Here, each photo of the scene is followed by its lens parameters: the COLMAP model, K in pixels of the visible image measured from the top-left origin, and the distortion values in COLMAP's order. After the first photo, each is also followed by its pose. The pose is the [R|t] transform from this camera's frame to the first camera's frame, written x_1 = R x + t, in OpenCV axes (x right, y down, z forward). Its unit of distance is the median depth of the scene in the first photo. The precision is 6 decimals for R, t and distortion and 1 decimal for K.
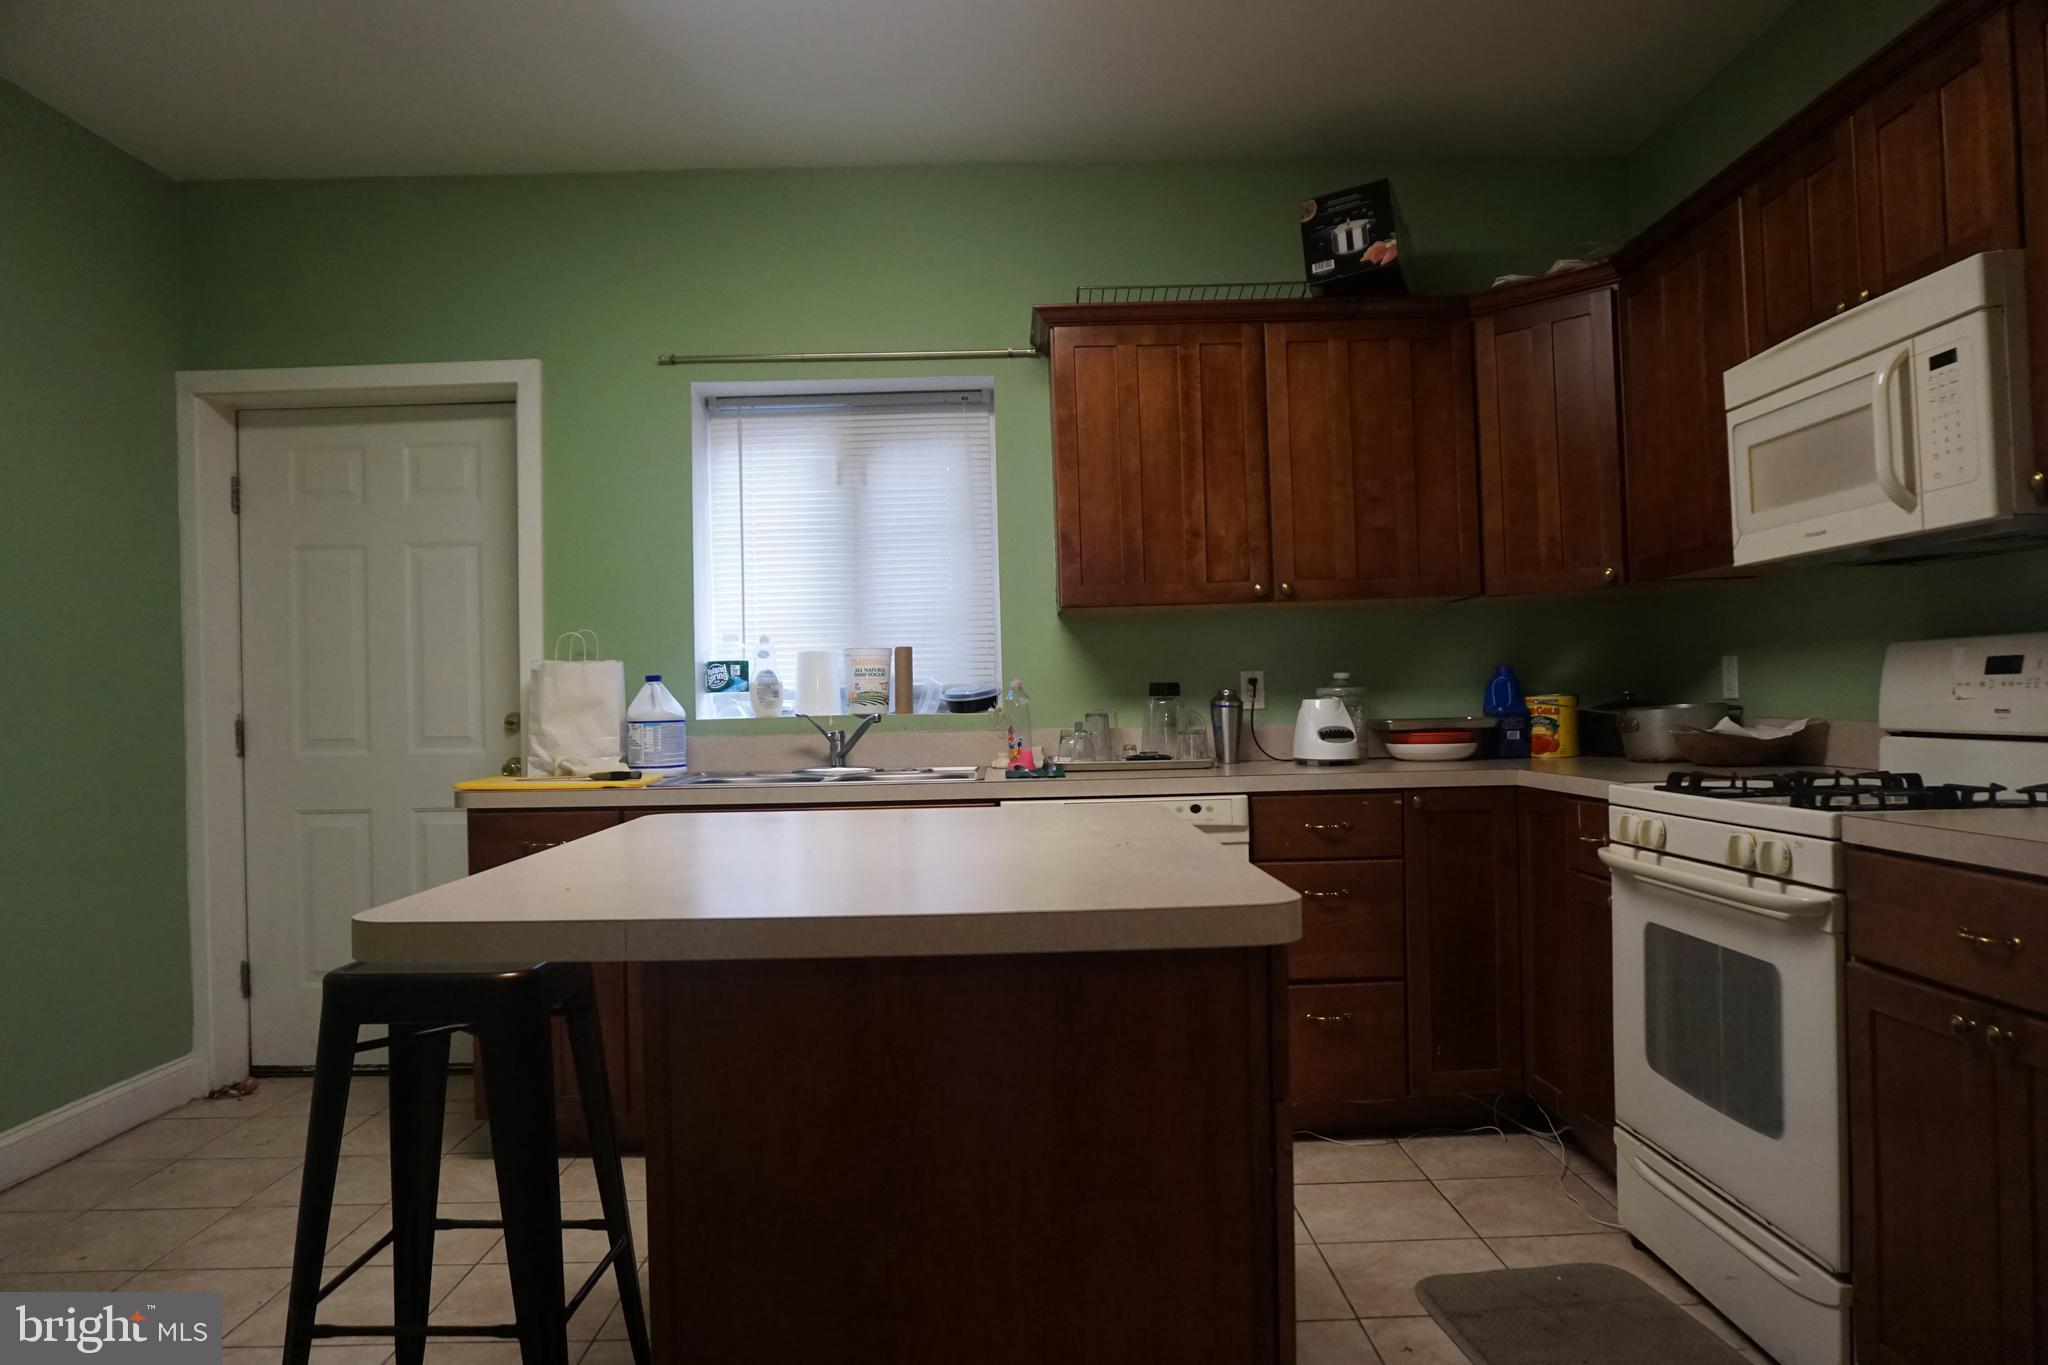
lens RADIAL K [[1359.7, 0, 1021.4], [0, 1359.7, 687.7], [0, 0, 1]] dist [-0.053689, 0.036676]
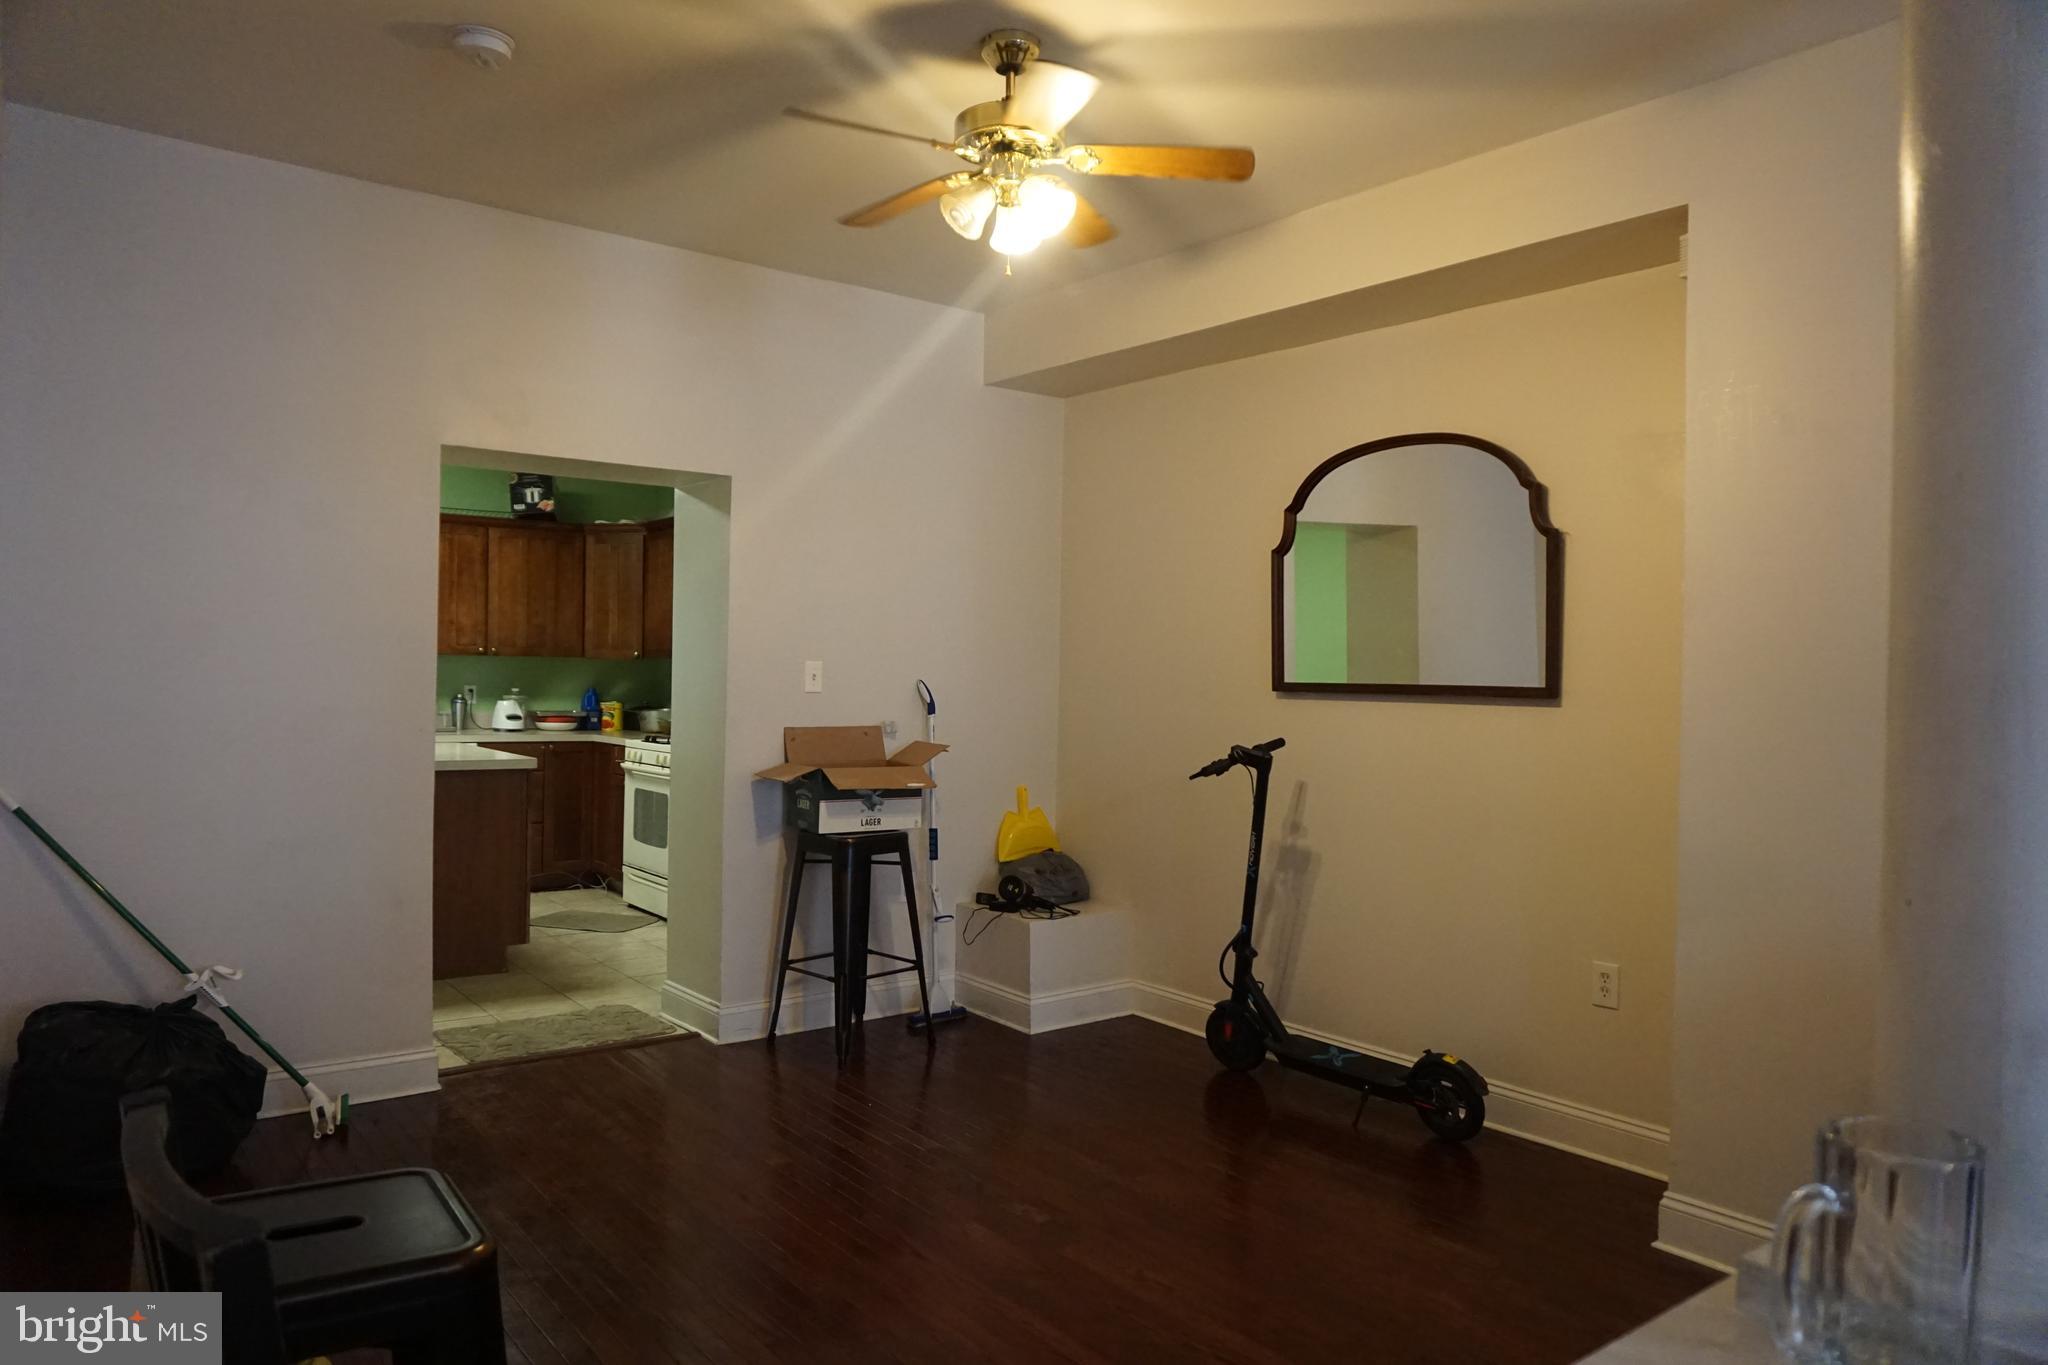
lens RADIAL K [[1359.7, 0, 1021.4], [0, 1359.7, 687.7], [0, 0, 1]] dist [-0.053689, 0.036676]
pose [[0.799249, 0.035082, 0.599975, -0.426106], [-0.046264, 0.998924, 0.003221, -0.059244], [-0.599216, -0.030332, 0.800012, -1.243781]]
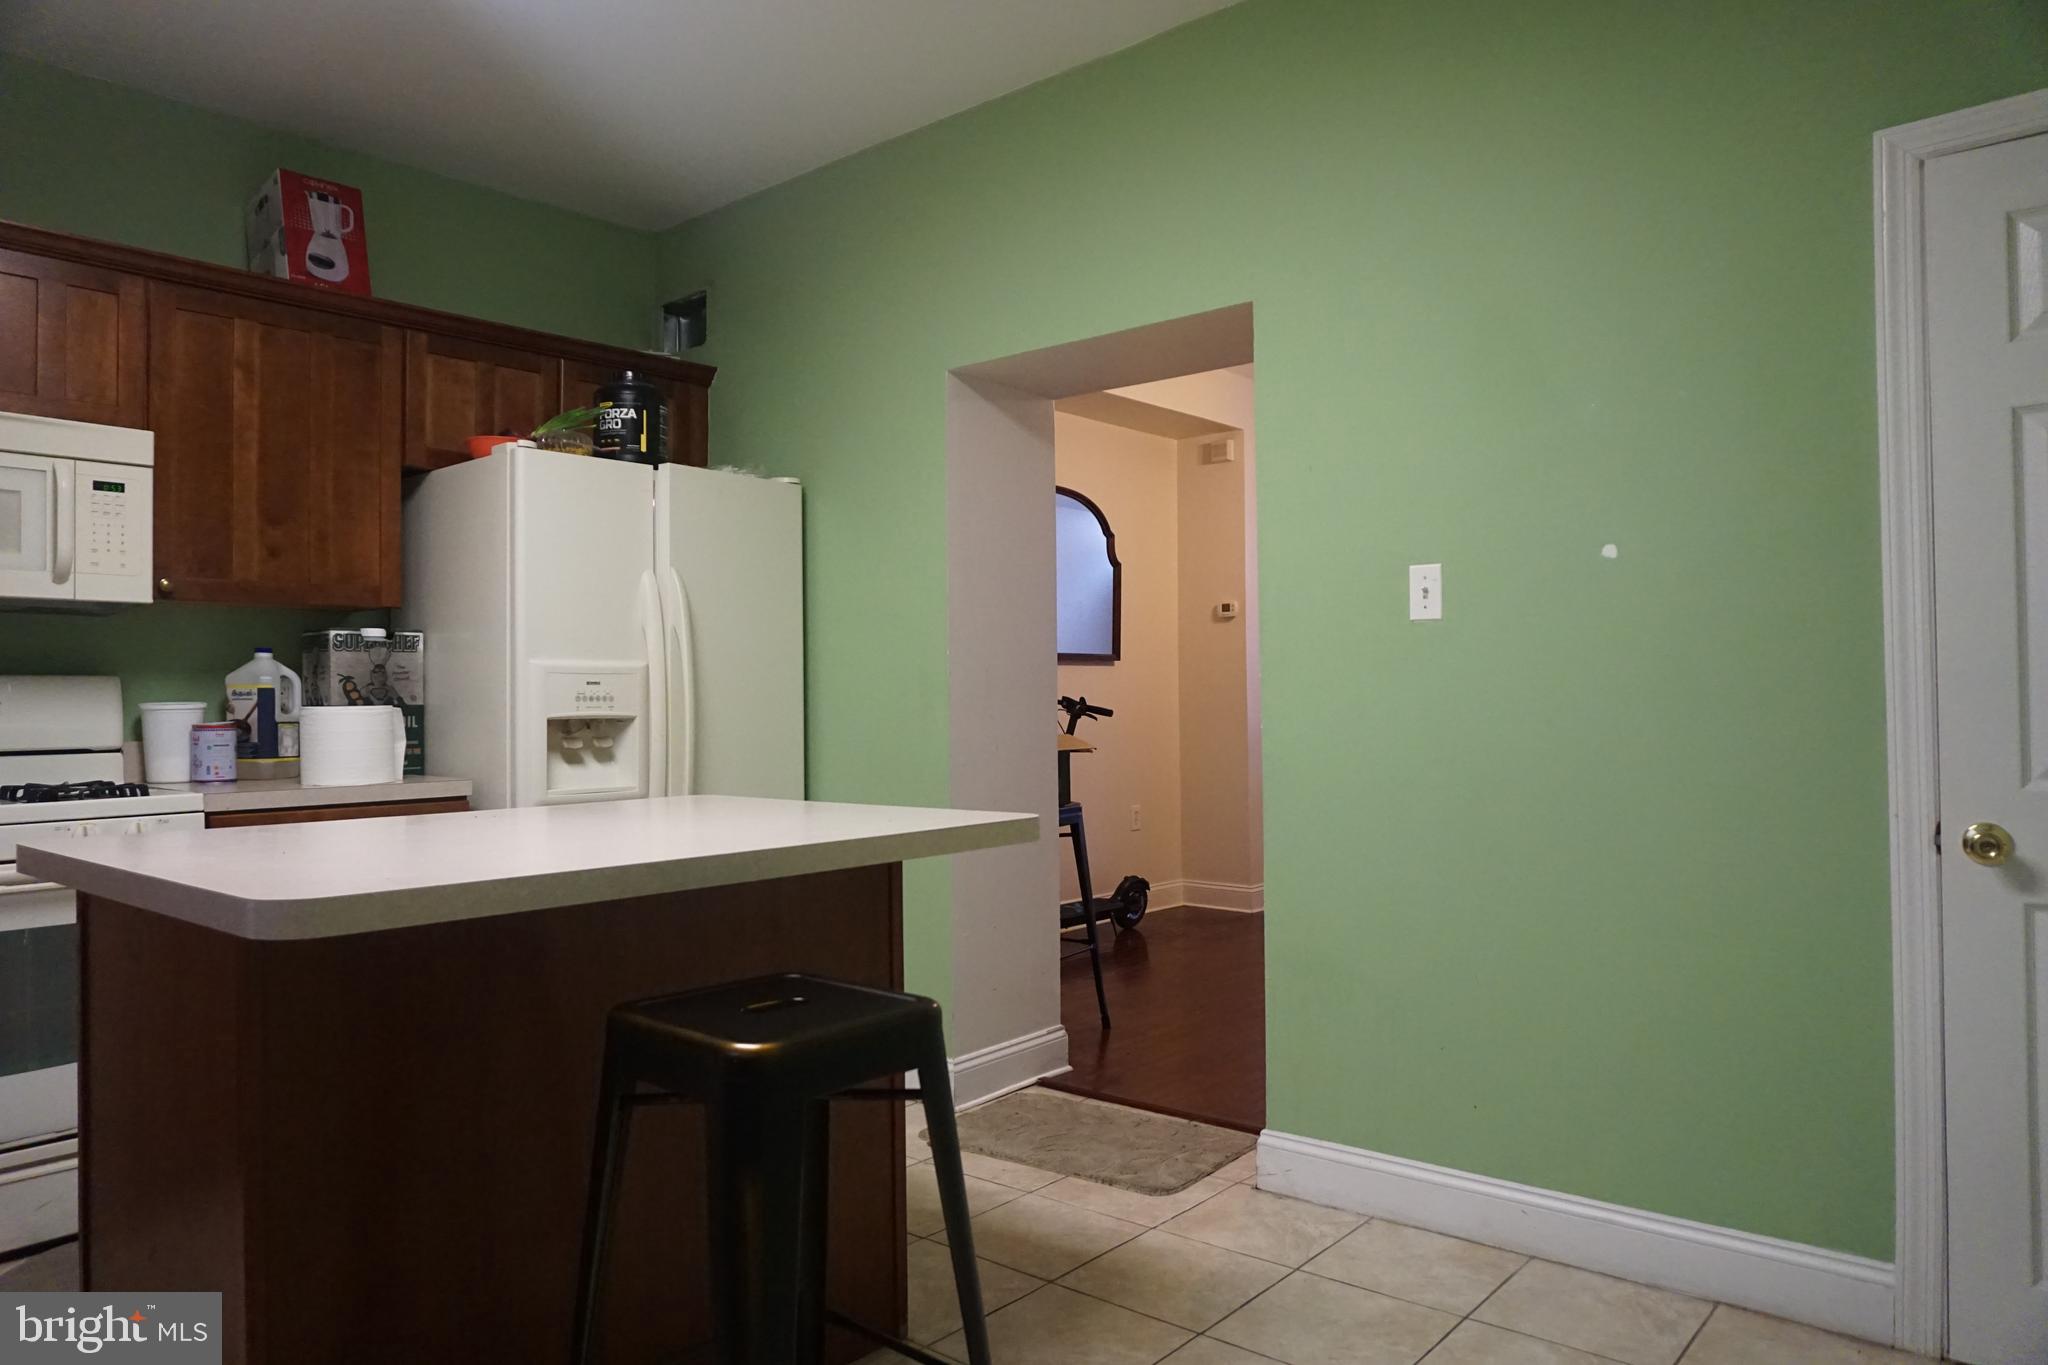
lens RADIAL K [[1359.7, 0, 1021.4], [0, 1359.7, 687.7], [0, 0, 1]] dist [-0.053689, 0.036676]
pose [[-0.752648, 0.038521, 0.657295, -0.574664], [0.021387, 0.999191, -0.034069, 0.024745], [-0.658075, -0.011584, -0.752863, 0.824493]]
